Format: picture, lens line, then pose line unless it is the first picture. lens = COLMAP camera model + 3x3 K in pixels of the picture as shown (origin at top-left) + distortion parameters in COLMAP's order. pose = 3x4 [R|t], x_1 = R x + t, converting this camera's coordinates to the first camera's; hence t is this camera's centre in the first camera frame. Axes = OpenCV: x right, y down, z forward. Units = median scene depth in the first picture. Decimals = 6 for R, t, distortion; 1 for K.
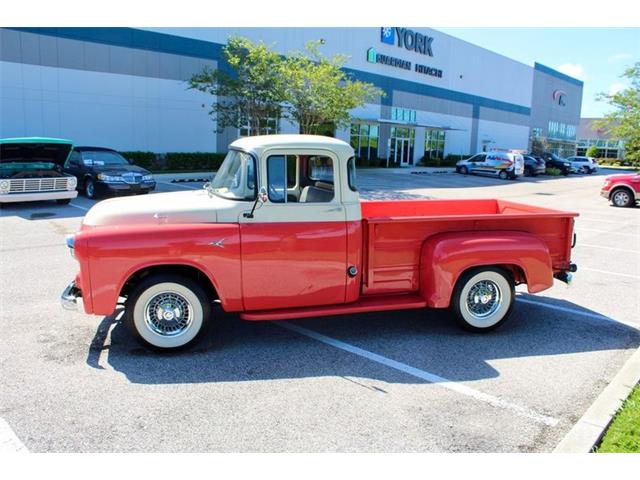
lens RADIAL K [[535.8, 0, 320.0], [0, 535.8, 240.0], [0, 0, 1]] dist [-0.172218, 0.156310]
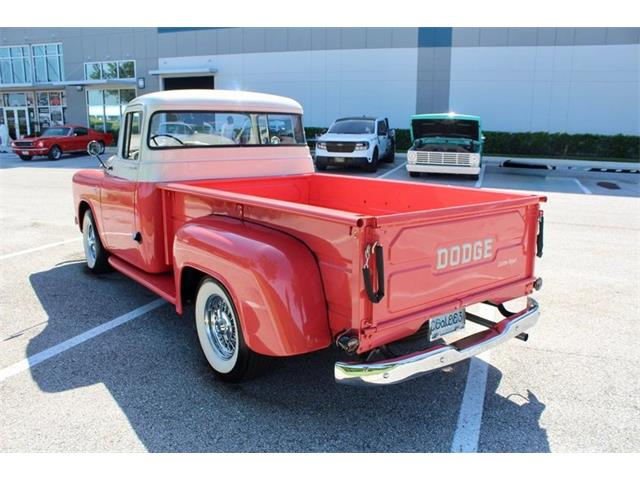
lens RADIAL K [[535.8, 0, 320.0], [0, 535.8, 240.0], [0, 0, 1]] dist [-0.172218, 0.156310]
pose [[0.401643, 0.176226, -0.898681, 0.211336], [-0.158498, 0.979879, 0.121311, -0.020120], [0.901976, 0.093715, 0.421493, 0.192152]]
